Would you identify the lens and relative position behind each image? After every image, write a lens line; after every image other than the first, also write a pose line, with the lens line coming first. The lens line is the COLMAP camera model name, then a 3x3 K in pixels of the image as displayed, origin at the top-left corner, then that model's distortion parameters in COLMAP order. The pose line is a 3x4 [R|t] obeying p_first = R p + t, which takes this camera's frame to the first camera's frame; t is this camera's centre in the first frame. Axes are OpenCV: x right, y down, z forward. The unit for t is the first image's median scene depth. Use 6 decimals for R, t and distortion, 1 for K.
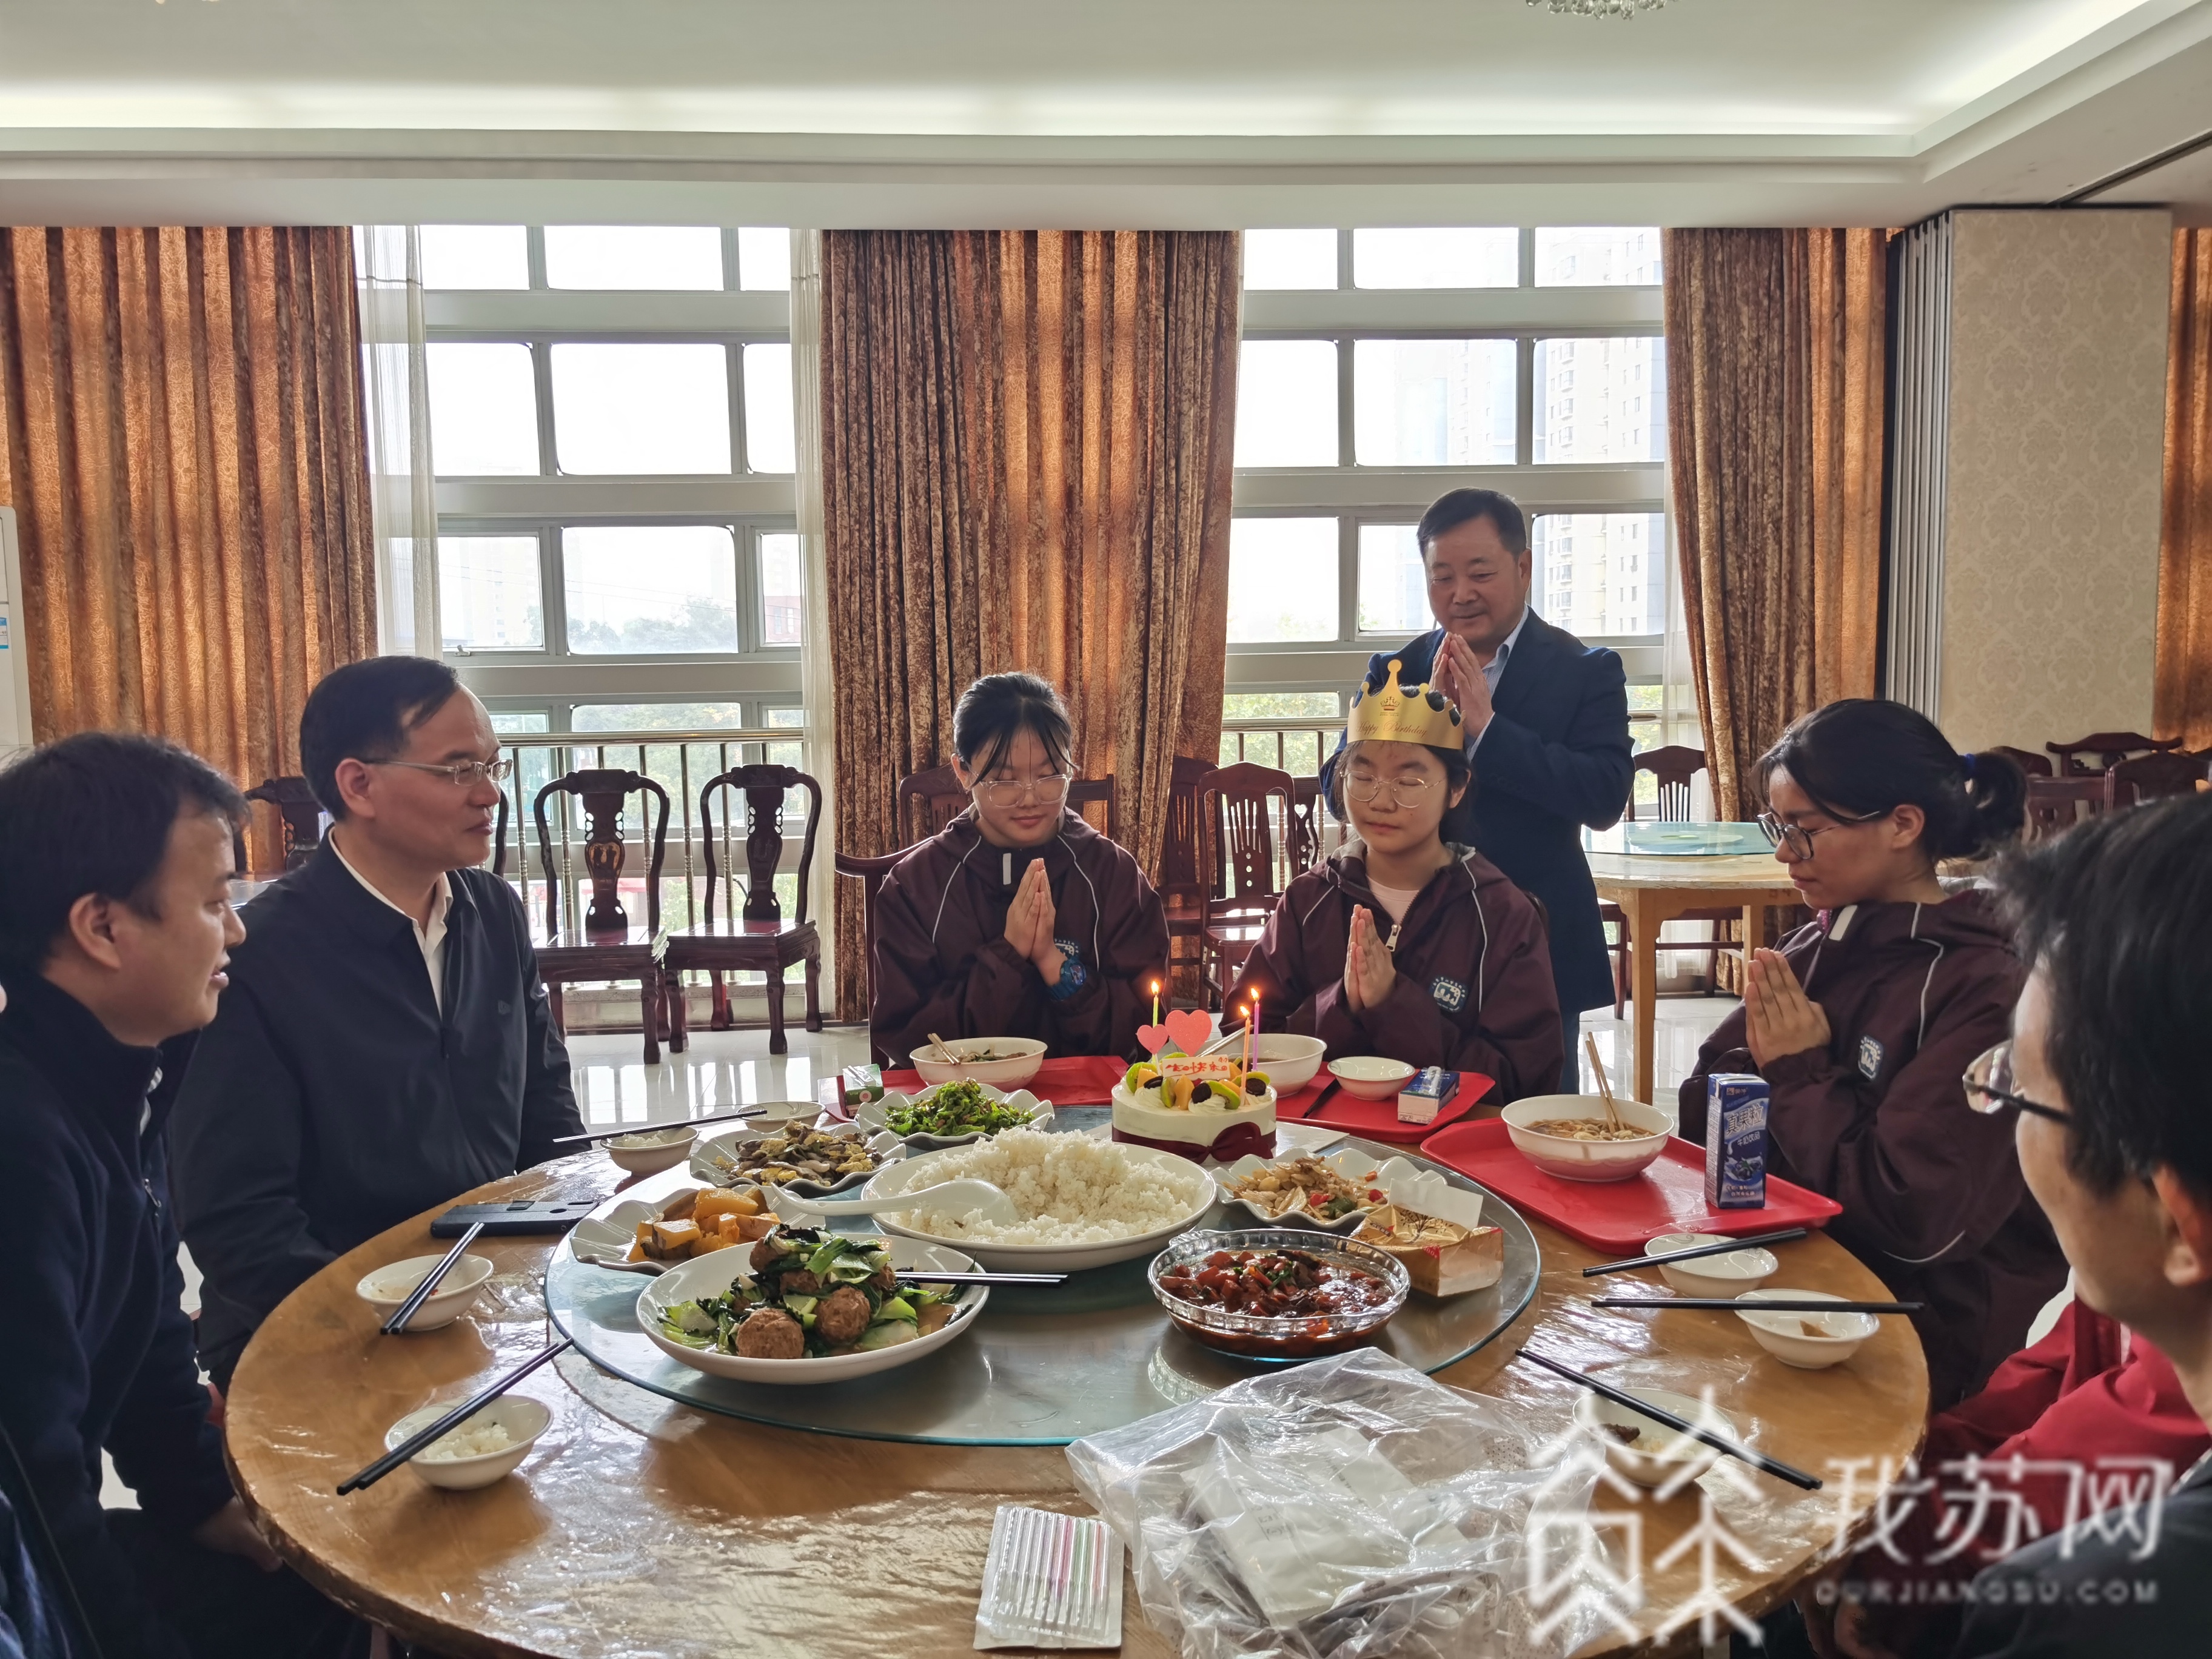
lens RADIAL K [[1710.9, 0, 1099.6], [0, 1710.9, 821.5], [0, 0, 1]] dist [0.041063, -0.043275]
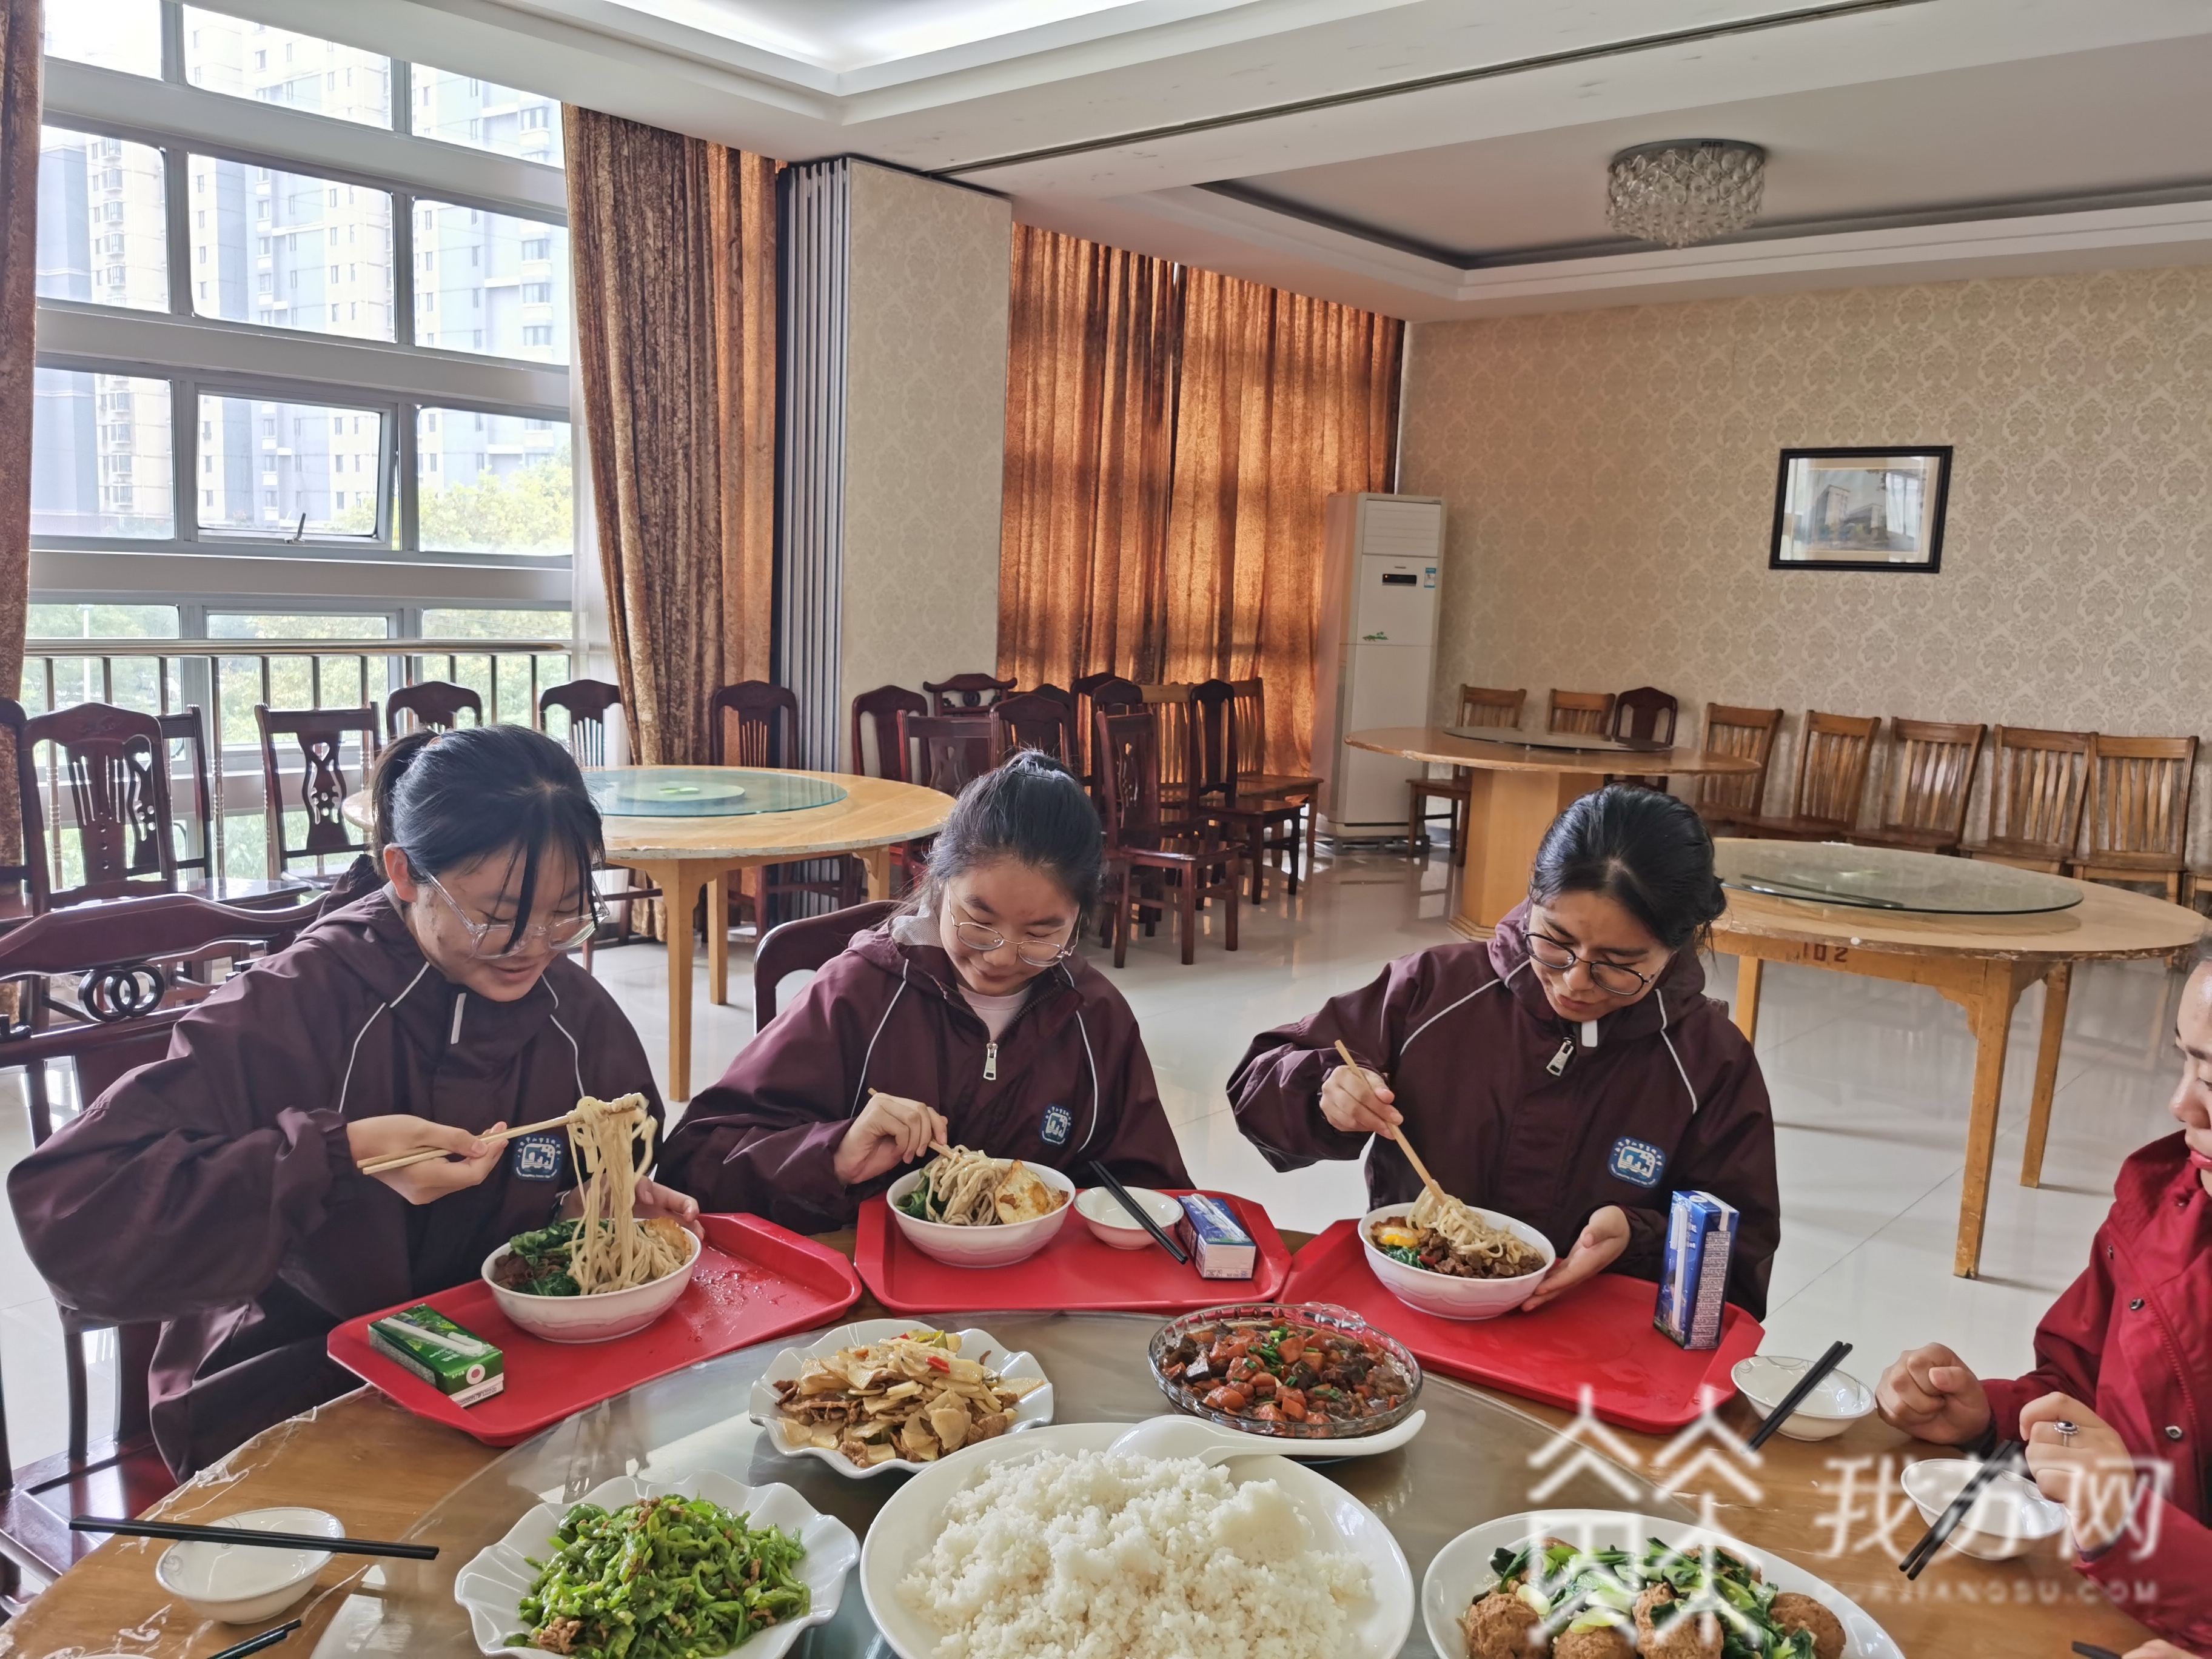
lens RADIAL K [[1710.9, 0, 1120.0], [0, 1710.9, 845.3], [0, 0, 1]] dist [0.041063, -0.043275]
pose [[0.709723, -0.061937, 0.701753, -0.123555], [0.008110, 0.996780, 0.079775, -0.027118], [-0.704434, -0.050927, 0.707940, 0.136414]]
